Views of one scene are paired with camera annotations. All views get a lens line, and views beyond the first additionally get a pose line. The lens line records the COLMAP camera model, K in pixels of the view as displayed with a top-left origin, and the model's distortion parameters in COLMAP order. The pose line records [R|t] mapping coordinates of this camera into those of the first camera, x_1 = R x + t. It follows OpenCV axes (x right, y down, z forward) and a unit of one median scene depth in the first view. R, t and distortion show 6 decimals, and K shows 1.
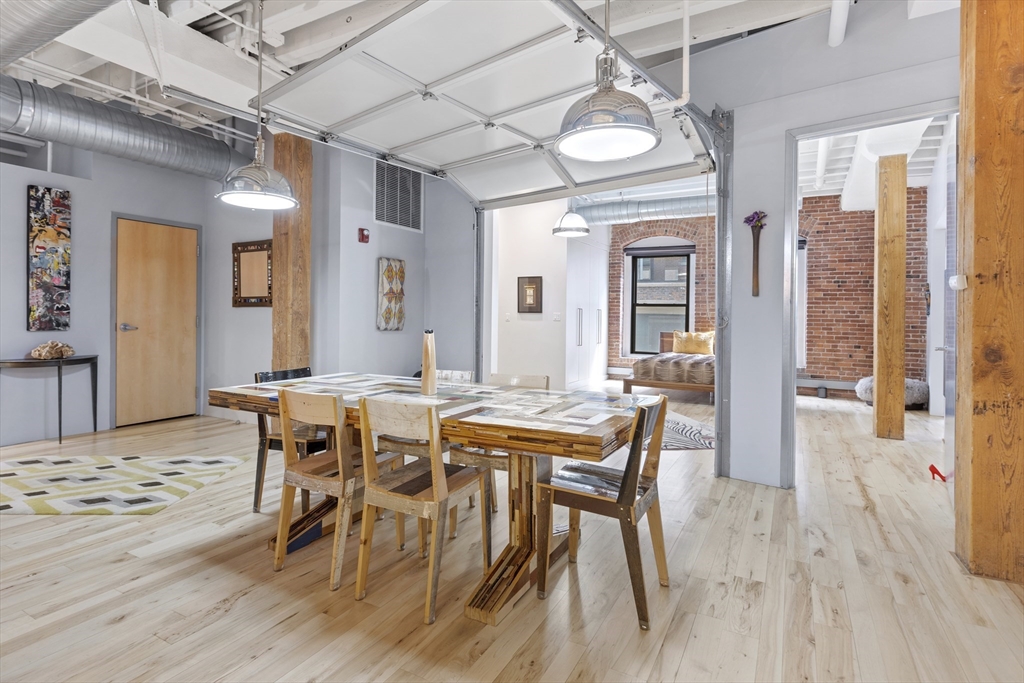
lens RADIAL K [[519.1, 0, 506.1], [0, 519.1, 314.0], [0, 0, 1]] dist [-0.002984, -0.000106]
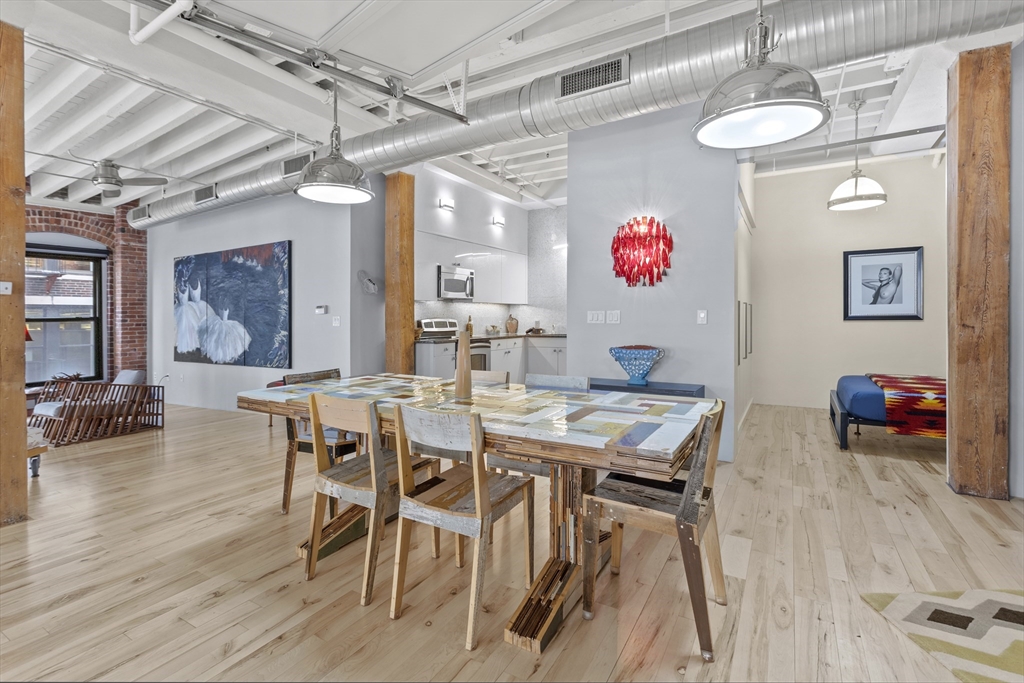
lens RADIAL K [[473.5, 0, 497.1], [0, 473.5, 315.5], [0, 0, 1]] dist [0.015040, -0.000136]
pose [[-0.998919, -0.000962, 0.046476, -0.123713], [-0.001222, 0.999984, -0.005564, 0.003827], [-0.046470, -0.005615, -0.998904, 0.943499]]
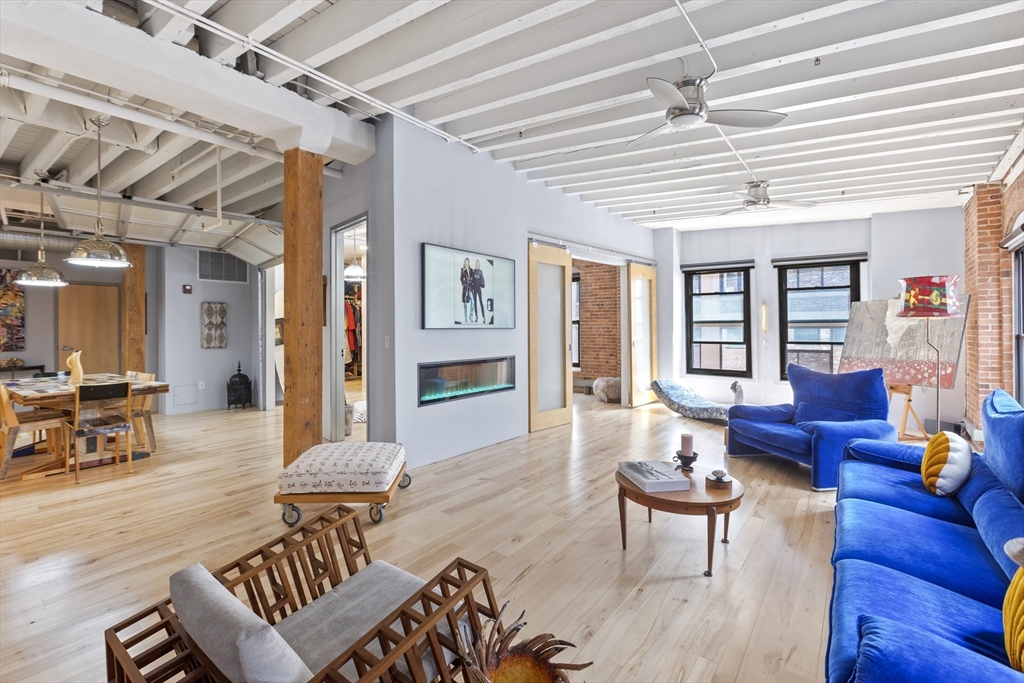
lens RADIAL K [[460.0, 0, 505.8], [0, 460.0, 326.3], [0, 0, 1]] dist [0.002189, 0.000314]
pose [[0.988753, -0.019465, -0.148287, 0.877196], [0.018917, 0.999808, -0.005103, -0.010830], [0.148357, 0.002241, 0.988931, -0.253448]]
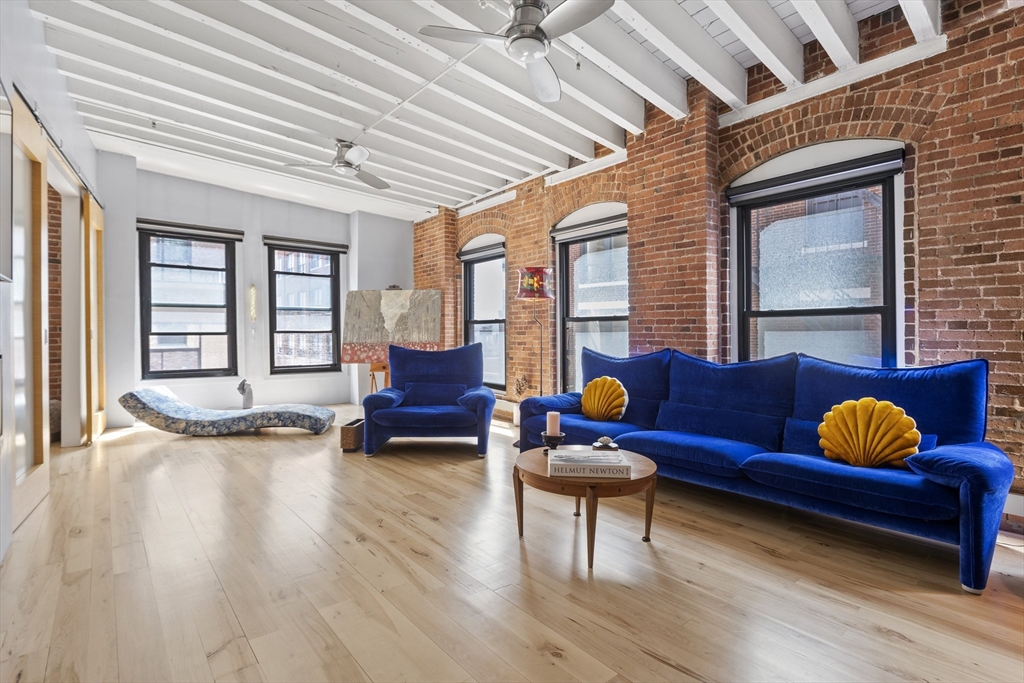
lens RADIAL K [[484.3, 0, 511.5], [0, 484.3, 328.3], [0, 0, 1]] dist [-0.001569, 0.000322]
pose [[0.355712, -0.013150, 0.934503, 0.508682], [0.006484, 0.999912, 0.011602, 0.028478], [-0.934573, 0.001932, 0.355766, 0.201557]]
